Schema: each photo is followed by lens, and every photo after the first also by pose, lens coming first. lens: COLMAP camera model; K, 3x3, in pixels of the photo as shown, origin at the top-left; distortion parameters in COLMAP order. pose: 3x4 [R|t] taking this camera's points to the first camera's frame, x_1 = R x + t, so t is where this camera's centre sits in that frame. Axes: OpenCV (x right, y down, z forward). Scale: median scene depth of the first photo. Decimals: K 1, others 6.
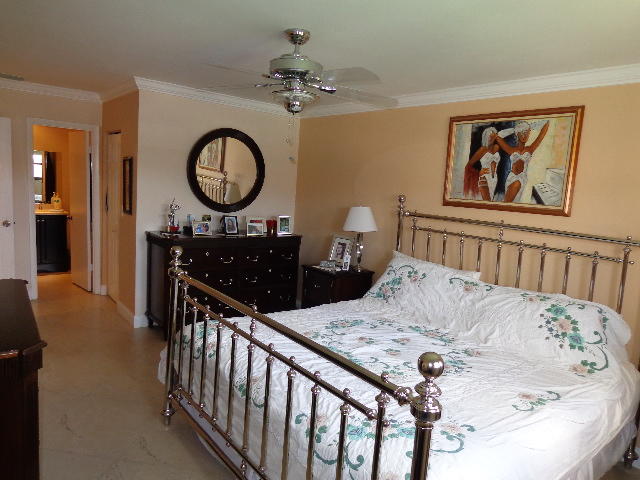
lens RADIAL K [[446.2, 0, 322.9], [0, 446.2, 238.6], [0, 0, 1]] dist [-0.008424, 0.021083]
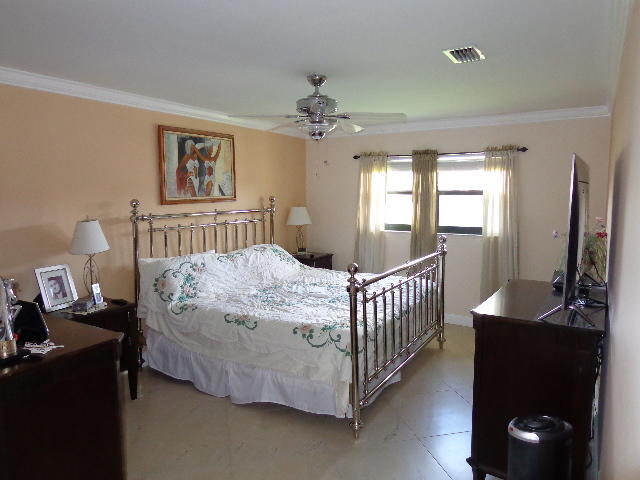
lens RADIAL K [[446.2, 0, 322.9], [0, 446.2, 238.6], [0, 0, 1]] dist [-0.008424, 0.021083]
pose [[-0.340042, -0.176863, 0.923629, -1.000999], [0.090679, 0.971413, 0.219397, -0.222445], [-0.936028, 0.158358, -0.314283, 1.101229]]
